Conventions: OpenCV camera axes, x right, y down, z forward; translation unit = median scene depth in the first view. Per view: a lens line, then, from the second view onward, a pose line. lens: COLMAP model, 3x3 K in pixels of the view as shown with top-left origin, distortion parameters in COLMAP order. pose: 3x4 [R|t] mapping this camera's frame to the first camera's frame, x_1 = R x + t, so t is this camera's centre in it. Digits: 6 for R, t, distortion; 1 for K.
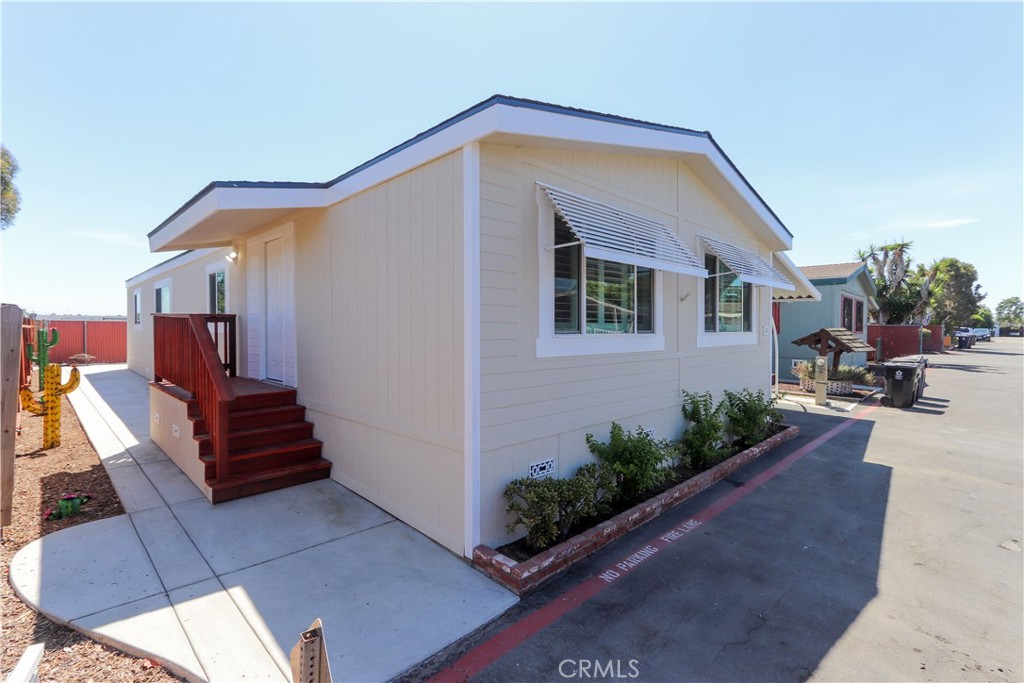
lens RADIAL K [[478.0, 0, 504.7], [0, 478.0, 343.8], [0, 0, 1]] dist [-0.000309, 0.003560]
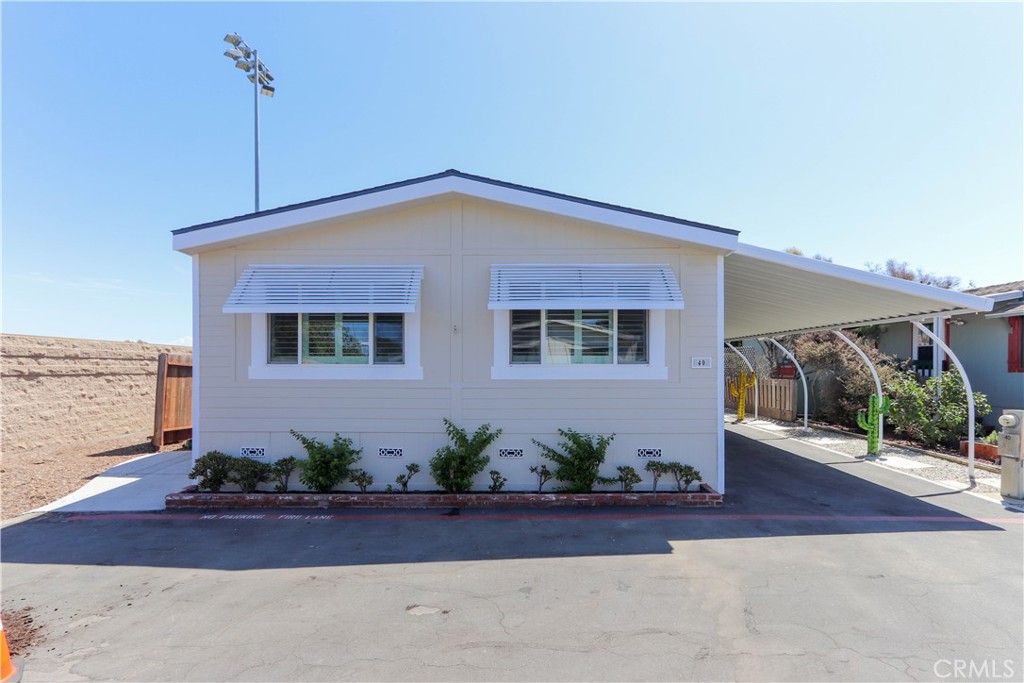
lens RADIAL K [[478.0, 0, 513.8], [0, 478.0, 376.7], [0, 0, 1]] dist [-0.000309, 0.003560]
pose [[0.714903, 0.021484, -0.698894, 1.691754], [-0.022706, 0.999714, 0.007505, -0.010462], [0.698855, 0.010504, 0.715186, 0.473987]]
